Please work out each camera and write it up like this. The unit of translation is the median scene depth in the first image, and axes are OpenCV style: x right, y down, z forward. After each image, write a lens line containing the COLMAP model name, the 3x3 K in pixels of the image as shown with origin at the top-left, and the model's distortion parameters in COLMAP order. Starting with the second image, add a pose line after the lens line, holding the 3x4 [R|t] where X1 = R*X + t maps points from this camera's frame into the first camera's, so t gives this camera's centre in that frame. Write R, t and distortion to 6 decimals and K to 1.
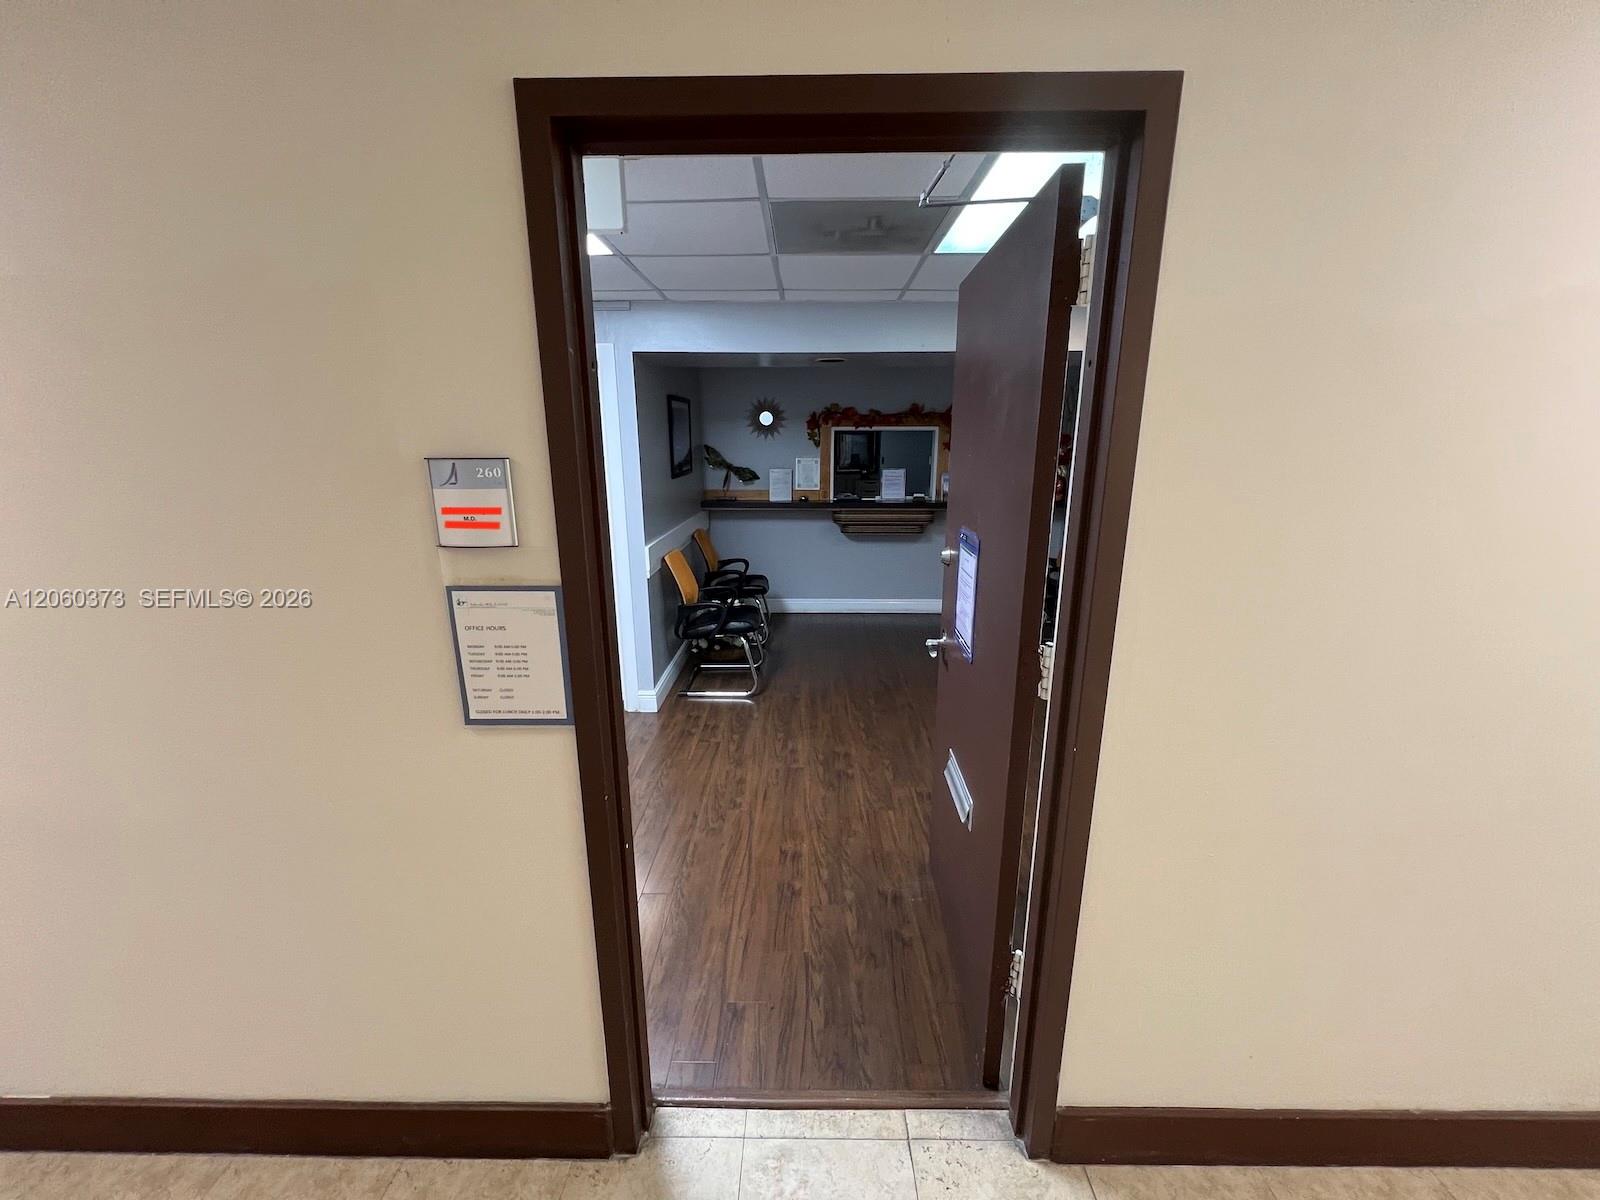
lens RADIAL K [[639.3, 0, 800.0], [0, 639.3, 597.2], [0, 0, 1]] dist [0.001294, 0.000695]
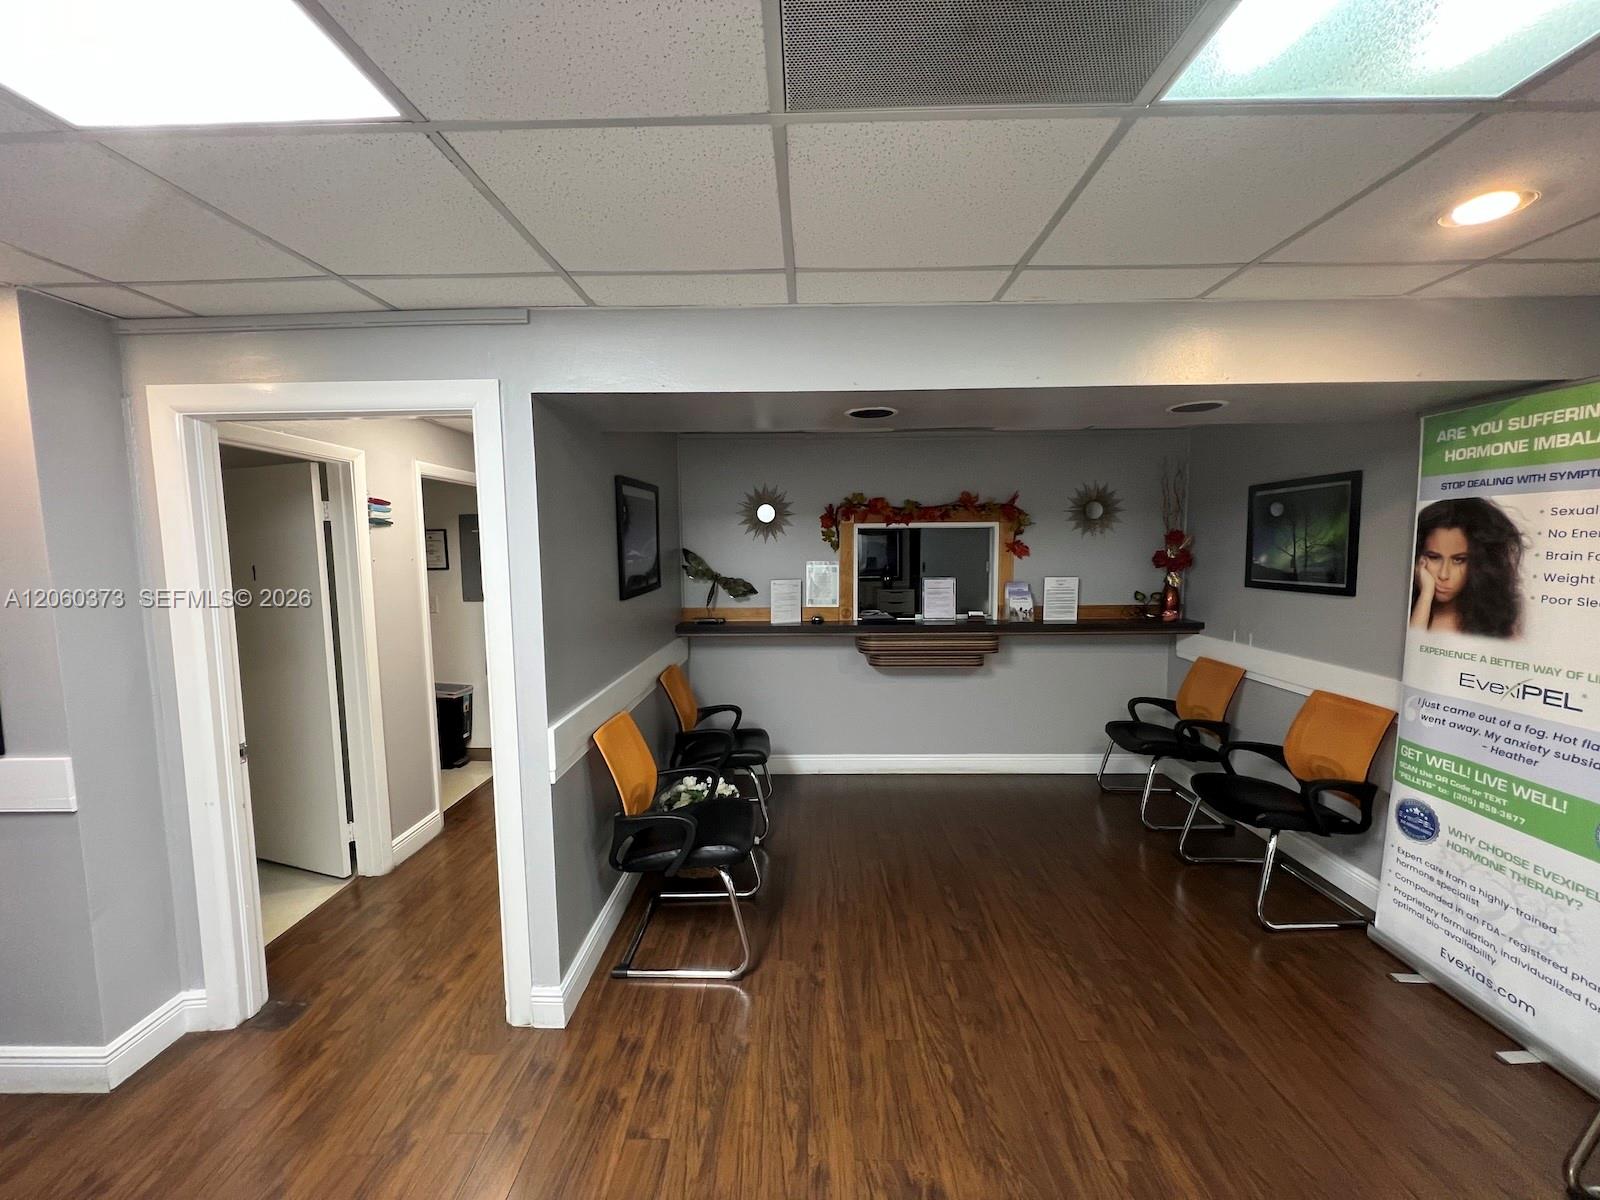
lens RADIAL K [[639.3, 0, 800.5], [0, 639.3, 599.1], [0, 0, 1]] dist [0.001294, 0.000695]
pose [[0.999964, -0.008462, -0.000970, -0.021512], [0.008217, 0.988397, -0.151673, -0.112086], [0.002242, 0.151659, 0.988430, 0.464135]]
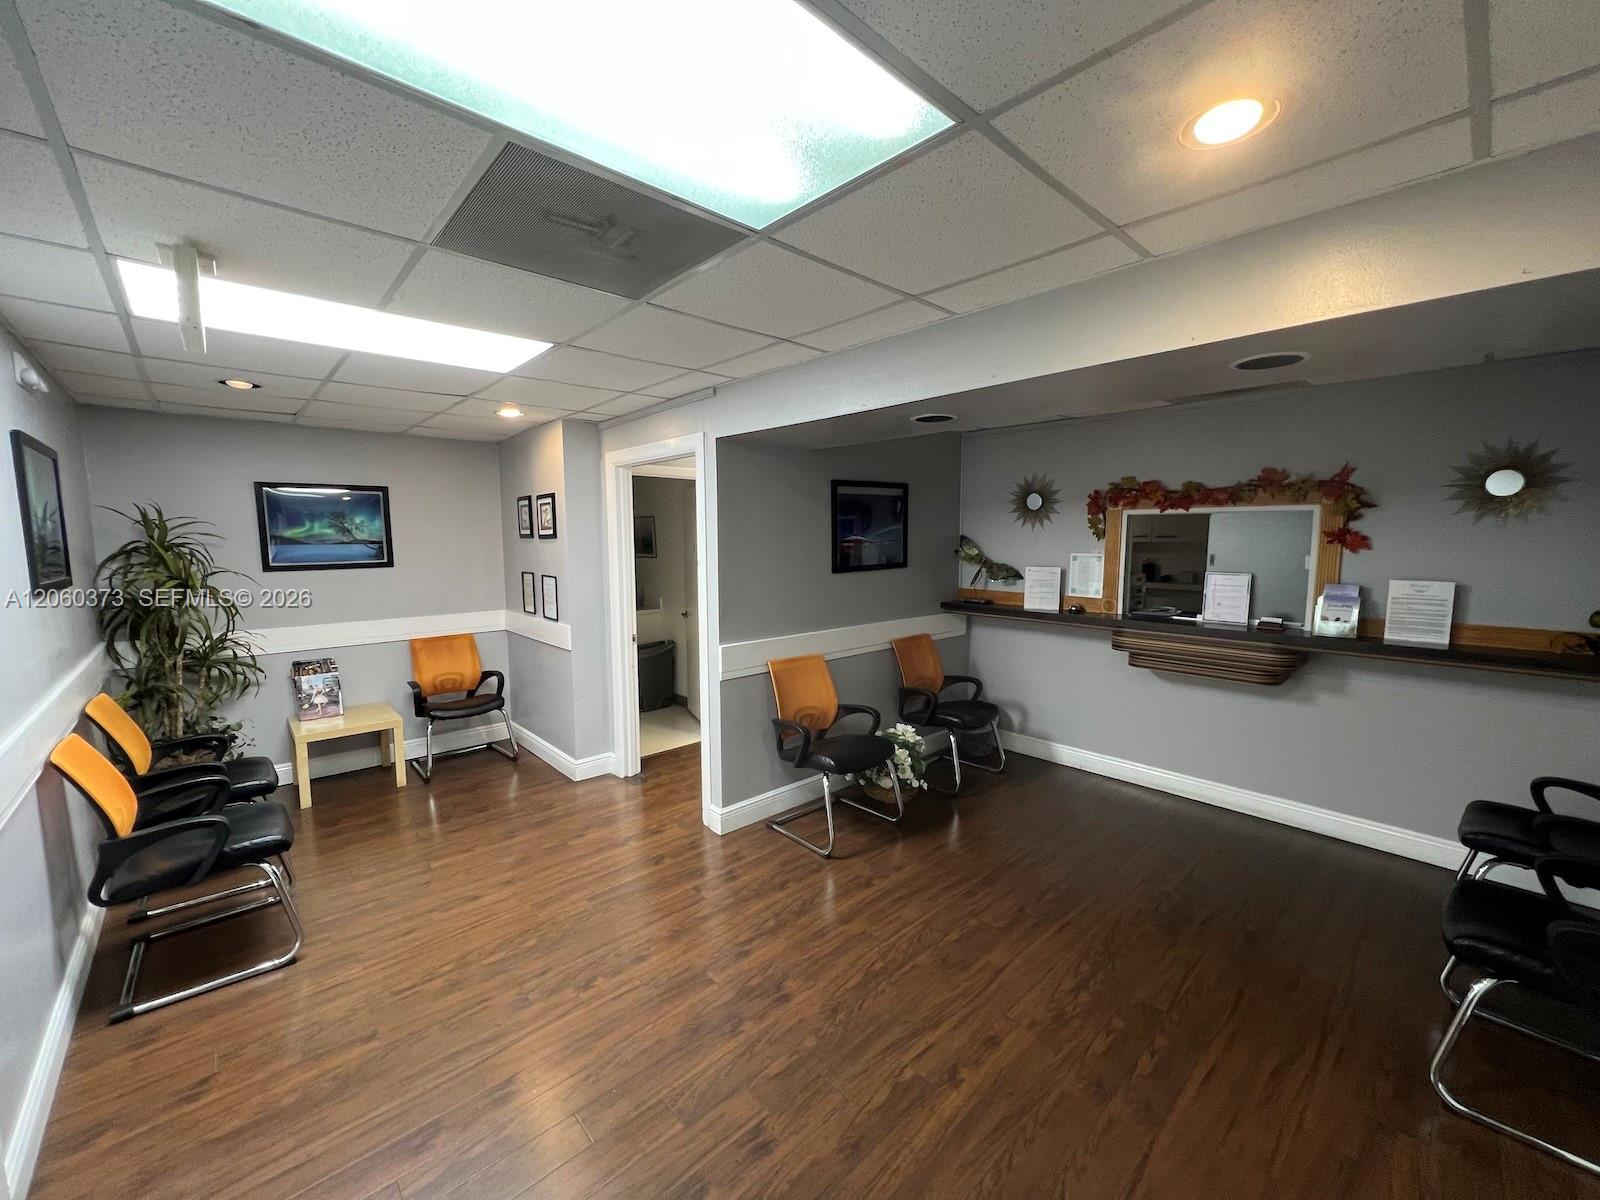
lens RADIAL K [[639.3, 0, 800.0], [0, 639.3, 598.8], [0, 0, 1]] dist [0.001294, 0.000695]
pose [[0.687284, 0.073475, -0.722663, 0.521428], [-0.169577, 0.983611, -0.061269, -0.116621], [0.706317, 0.164656, 0.688479, 0.486382]]
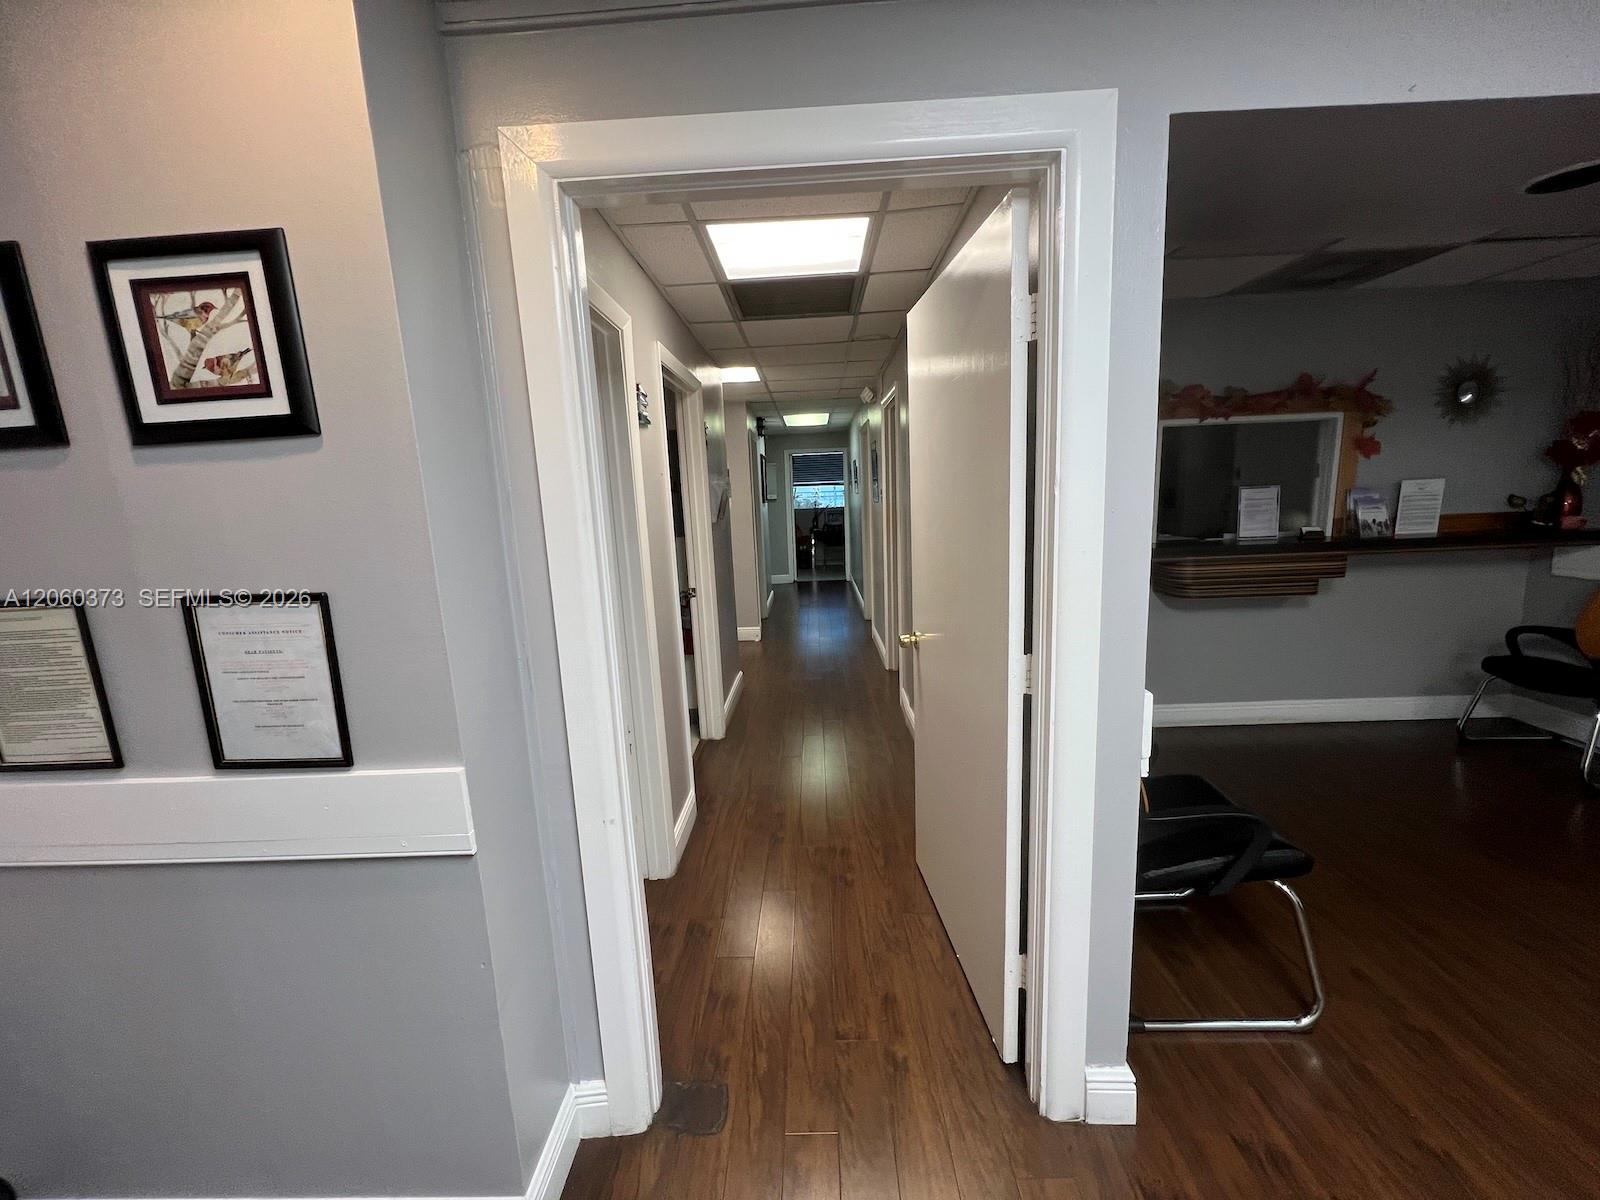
lens RADIAL K [[639.3, 0, 801.8], [0, 639.3, 599.4], [0, 0, 1]] dist [0.001294, 0.000695]
pose [[0.999166, -0.039627, -0.009874, -0.461753], [0.038854, 0.996861, -0.068980, -0.122327], [0.012576, 0.068539, 0.997569, 0.693671]]
